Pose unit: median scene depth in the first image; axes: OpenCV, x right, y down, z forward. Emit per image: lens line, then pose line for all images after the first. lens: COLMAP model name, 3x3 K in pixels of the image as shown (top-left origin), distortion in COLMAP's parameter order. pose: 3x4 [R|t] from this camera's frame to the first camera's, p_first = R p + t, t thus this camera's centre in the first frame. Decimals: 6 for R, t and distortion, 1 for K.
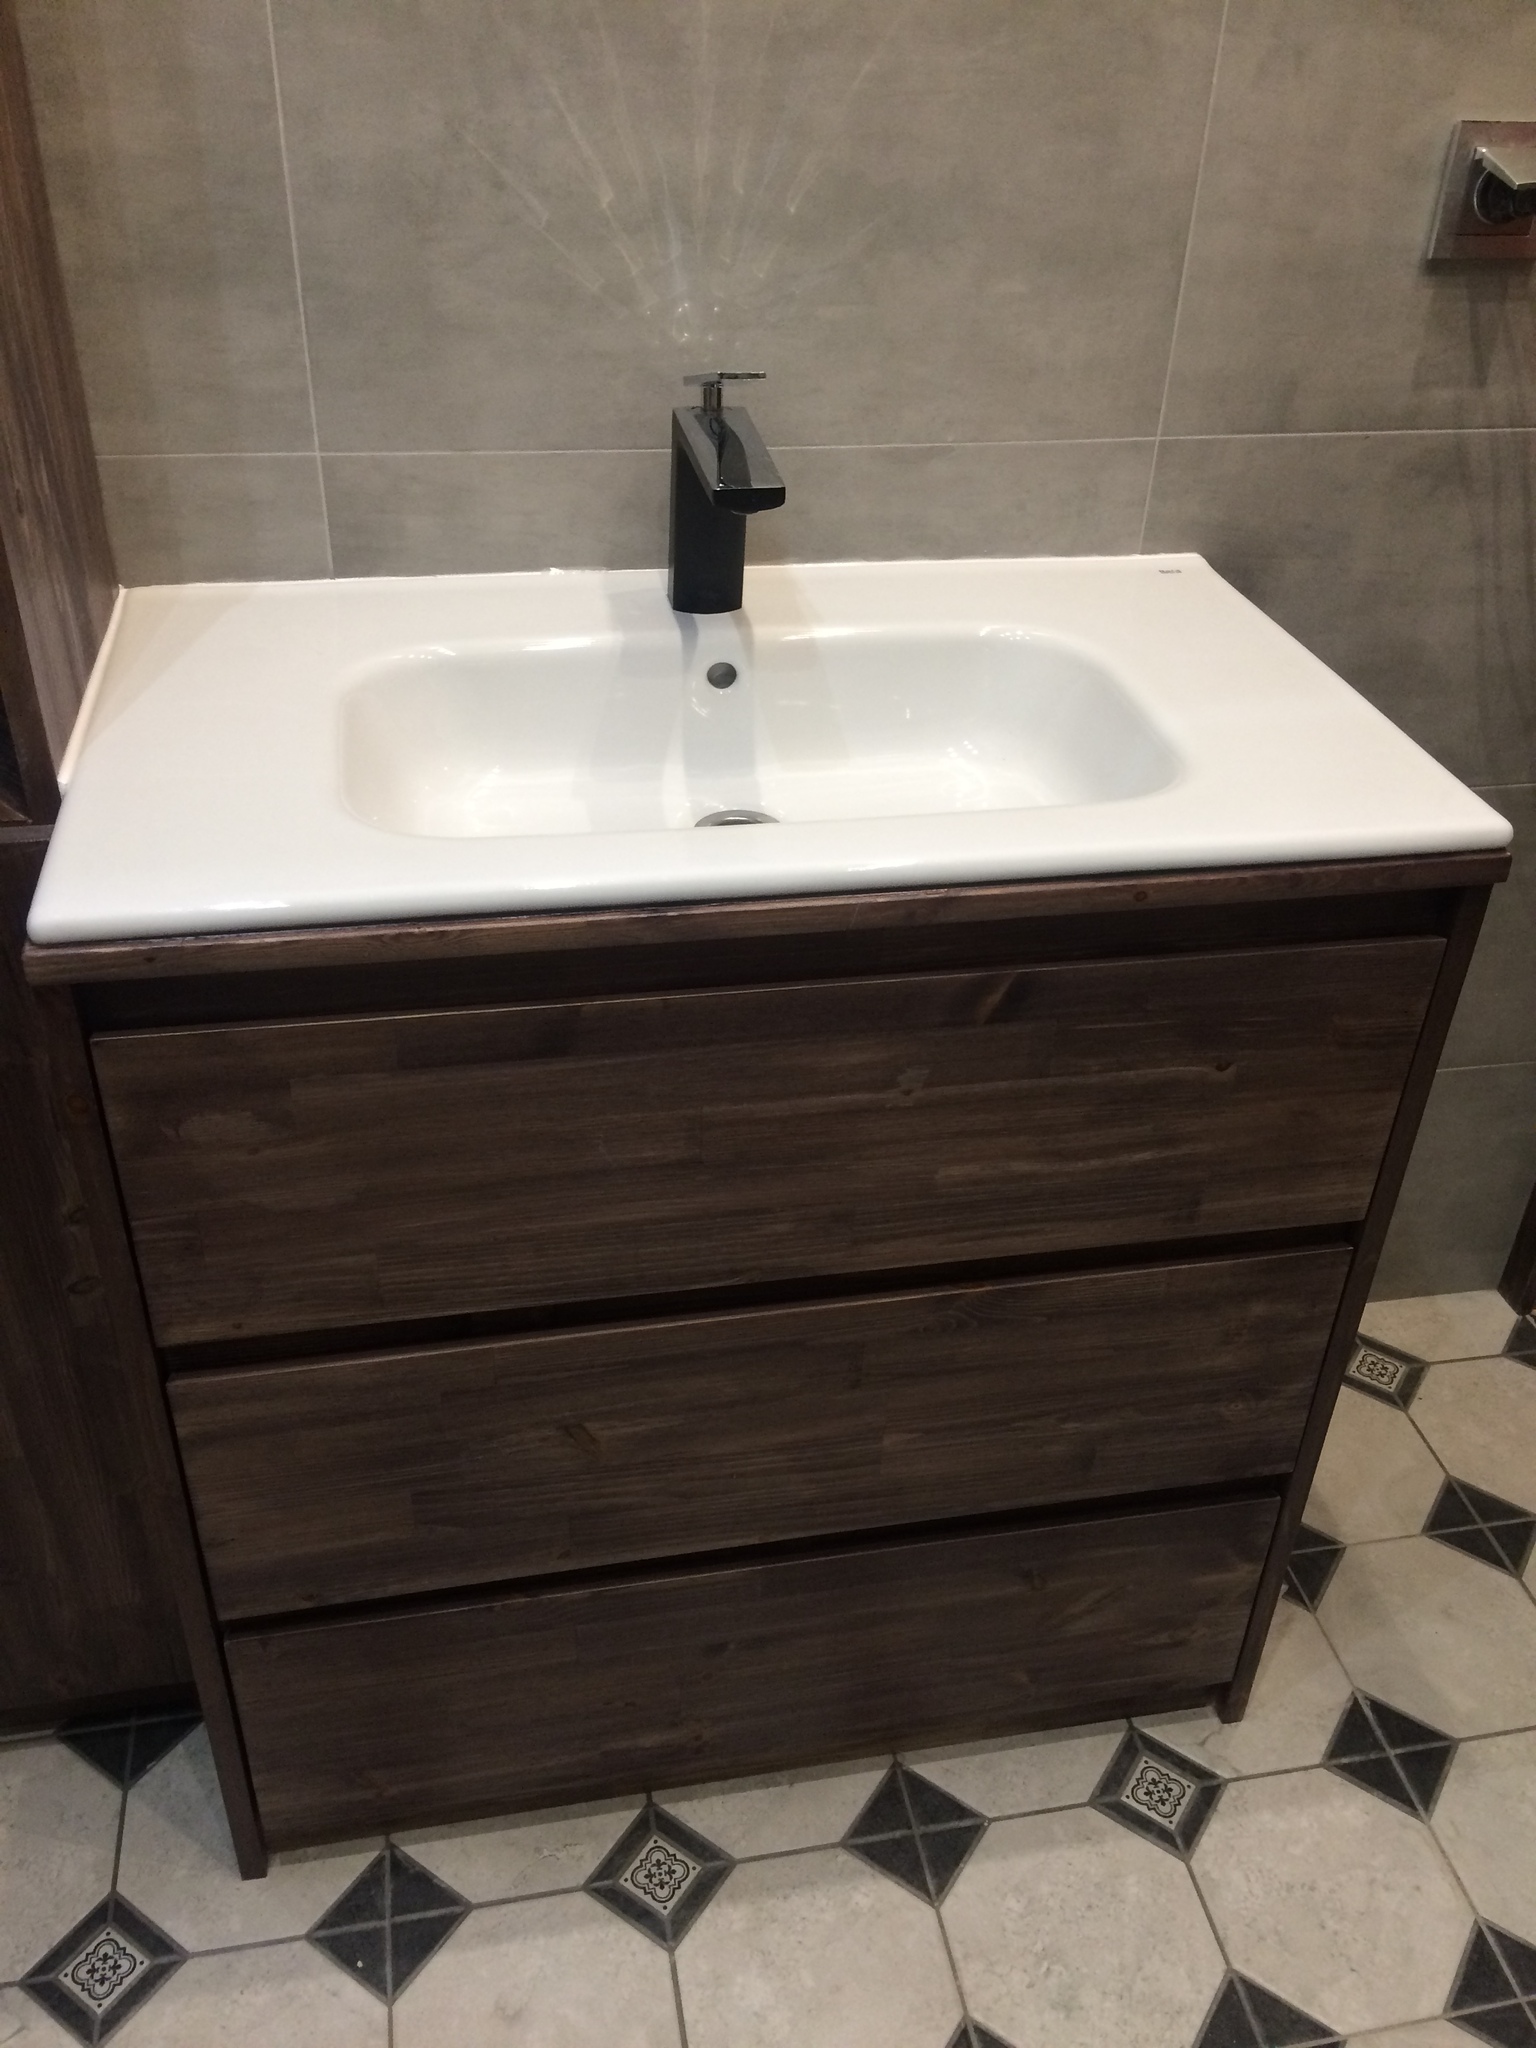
lens RADIAL K [[1714.4, 0, 766.2], [0, 1714.4, 1015.8], [0, 0, 1]] dist [0.093532, -0.134247]
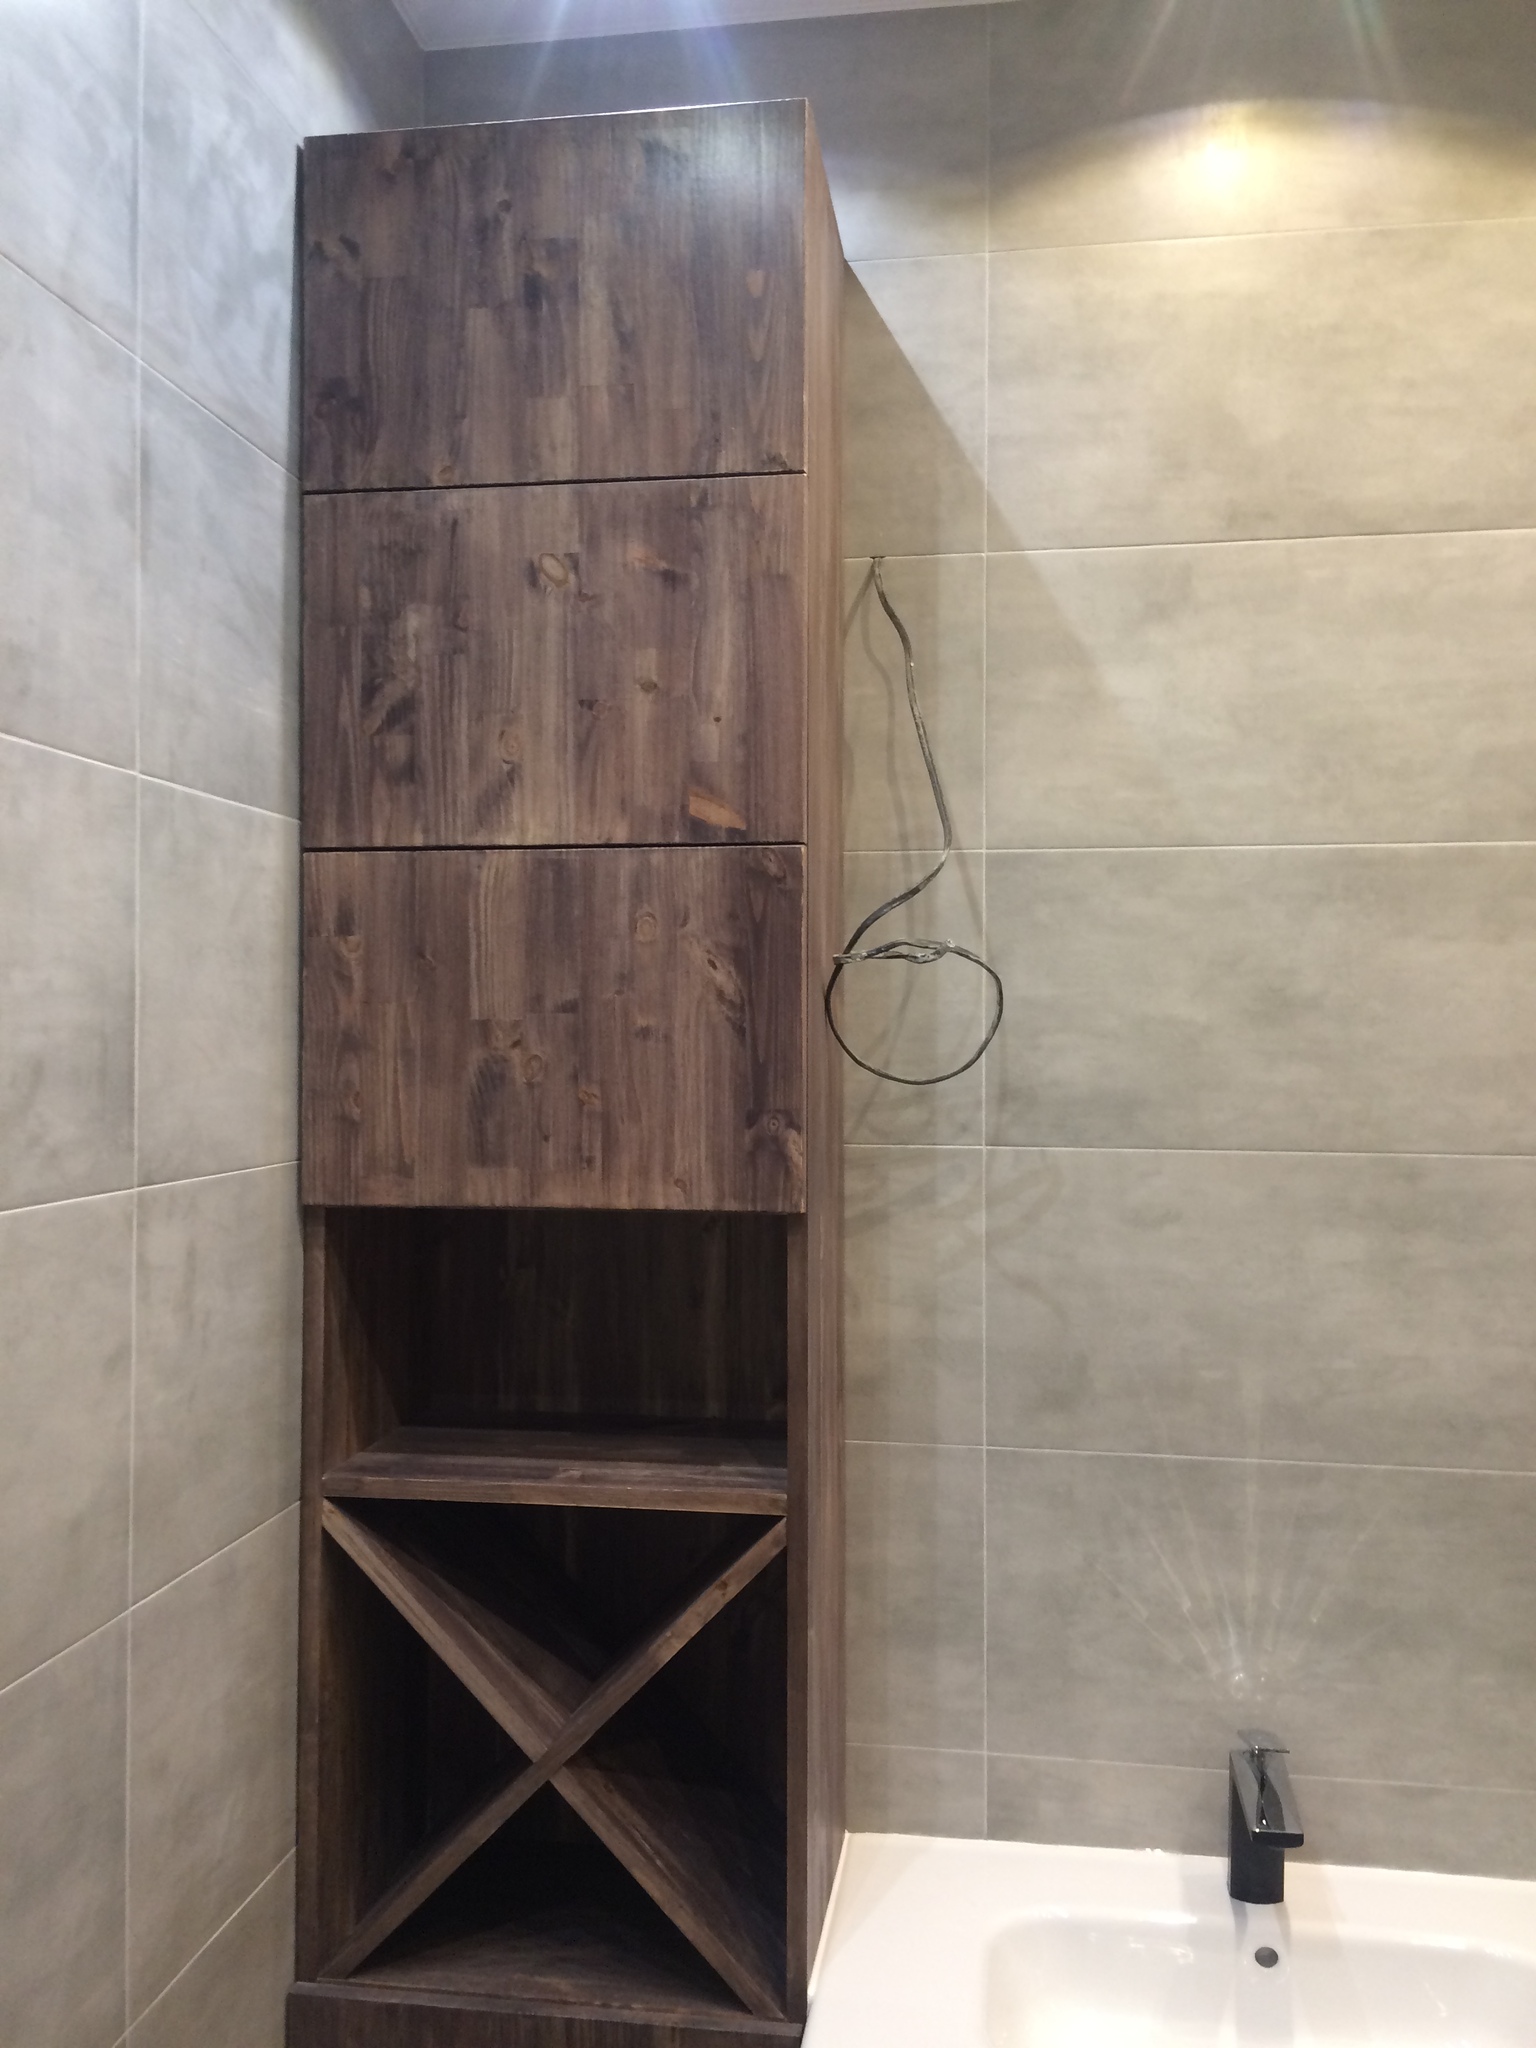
lens RADIAL K [[1714.4, 0, 767.7], [0, 1714.4, 1012.7], [0, 0, 1]] dist [0.093532, -0.134247]
pose [[0.942121, -0.034099, -0.333534, 0.085284], [-0.162244, 0.824207, -0.542550, -0.006108], [0.293401, 0.565262, 0.770970, -0.564466]]
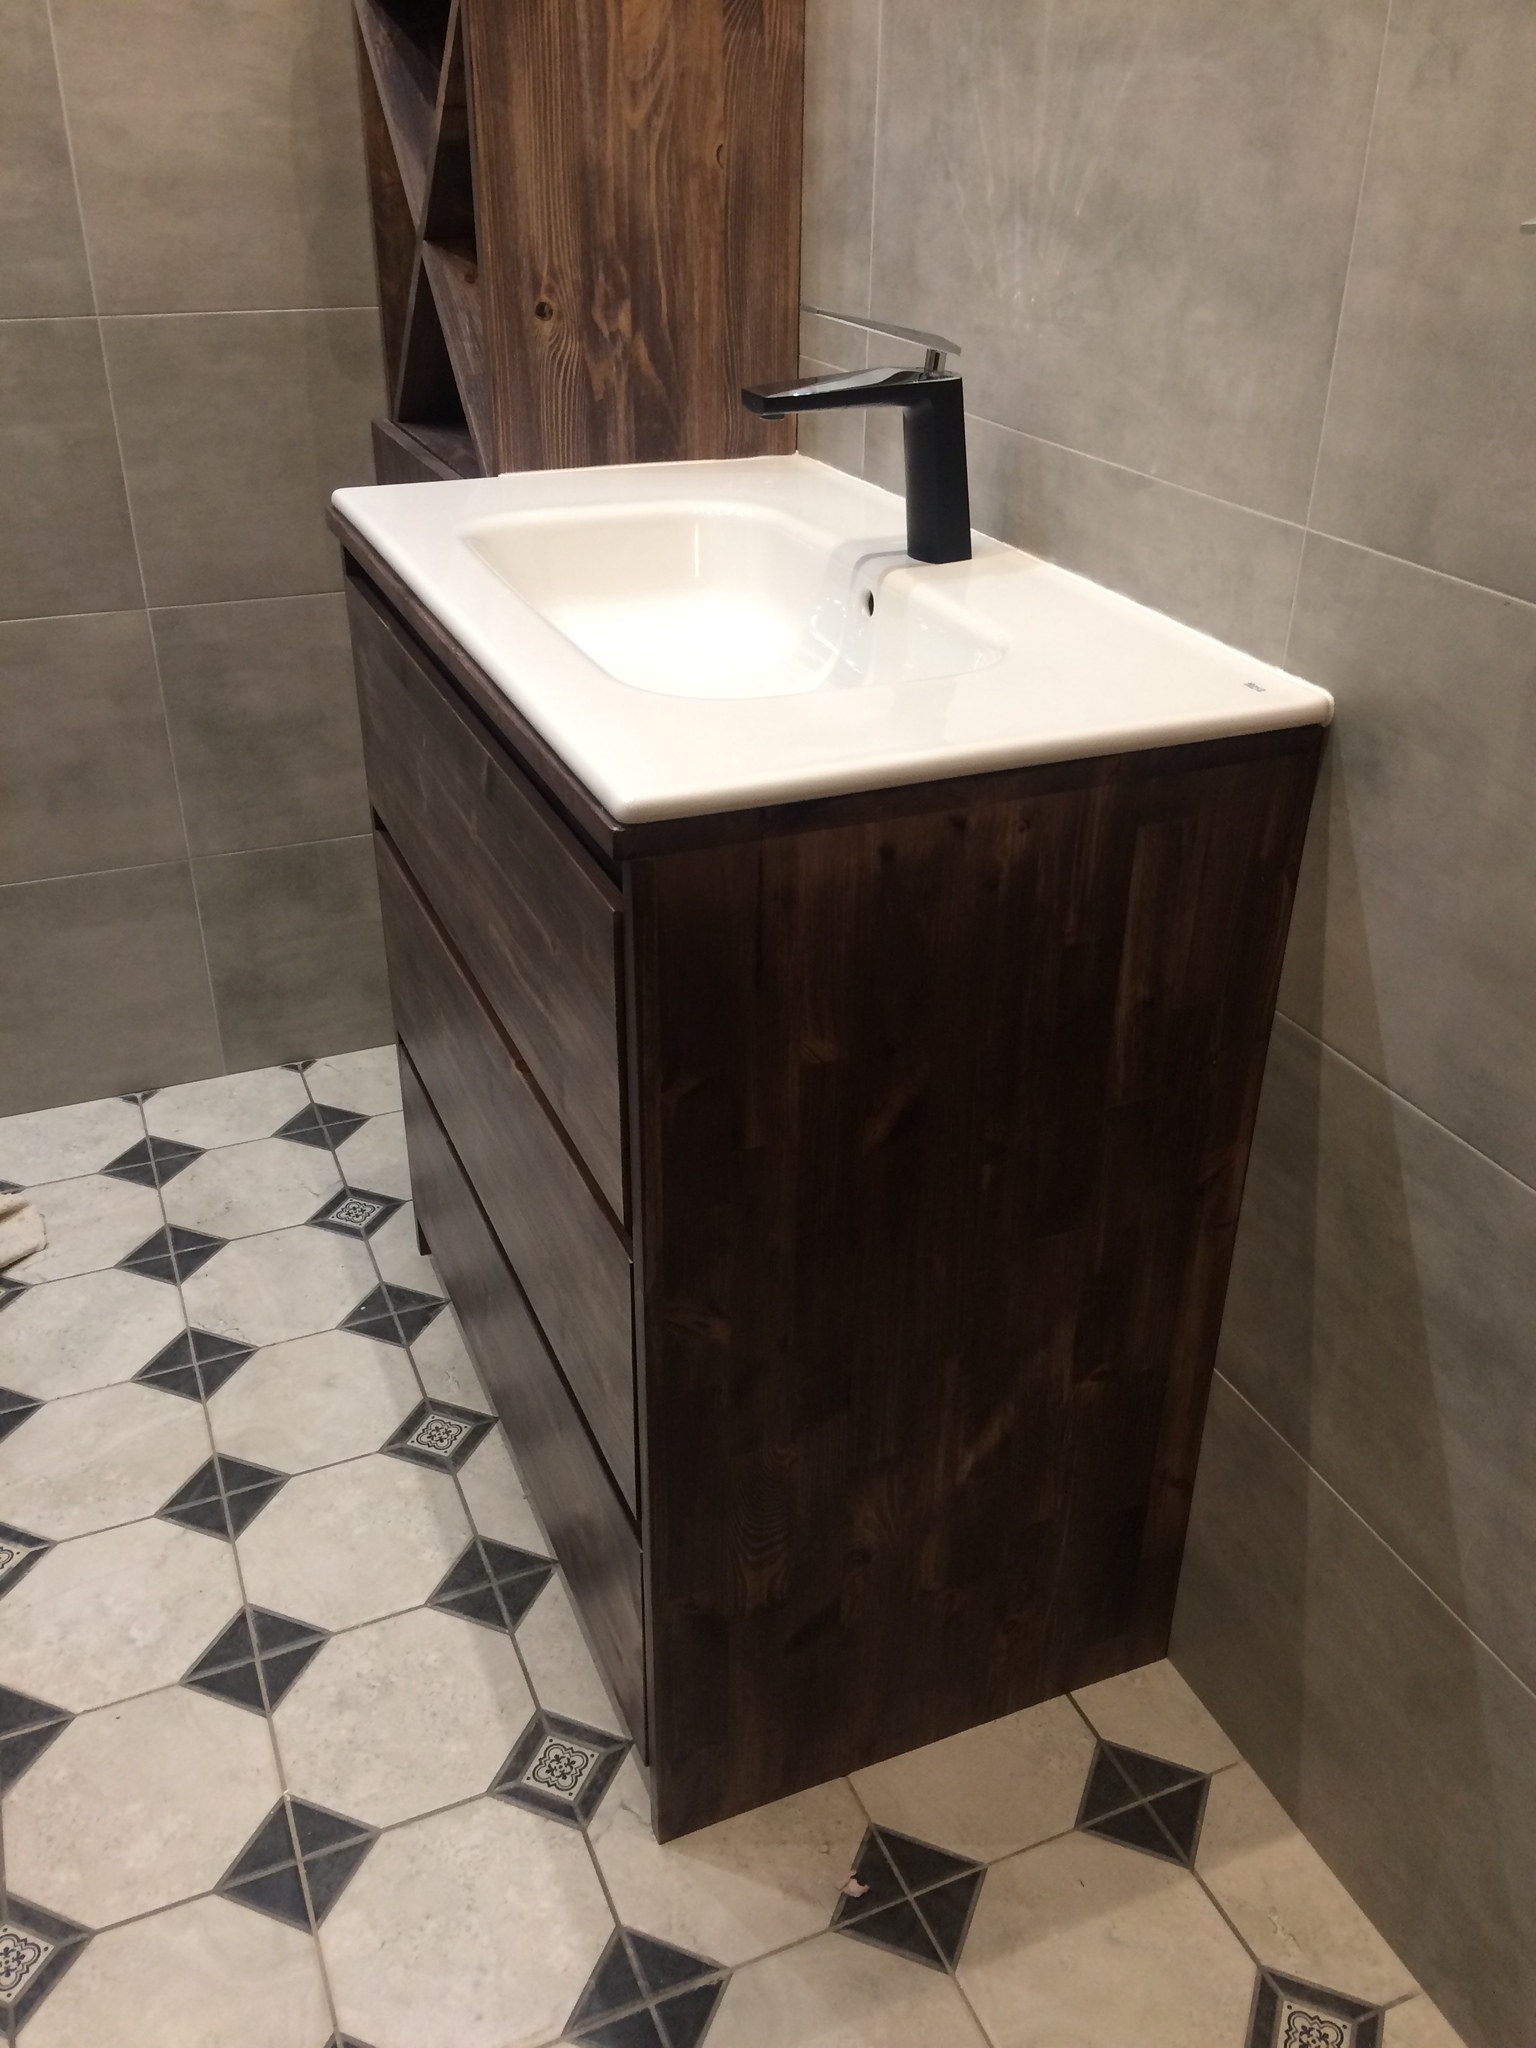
lens RADIAL K [[1714.4, 0, 778.3], [0, 1714.4, 1019.5], [0, 0, 1]] dist [0.093532, -0.134247]
pose [[0.213504, 0.442812, -0.870823, 1.060499], [-0.545978, 0.793266, 0.269514, -0.252439], [0.810139, 0.417908, 0.411131, 0.603215]]
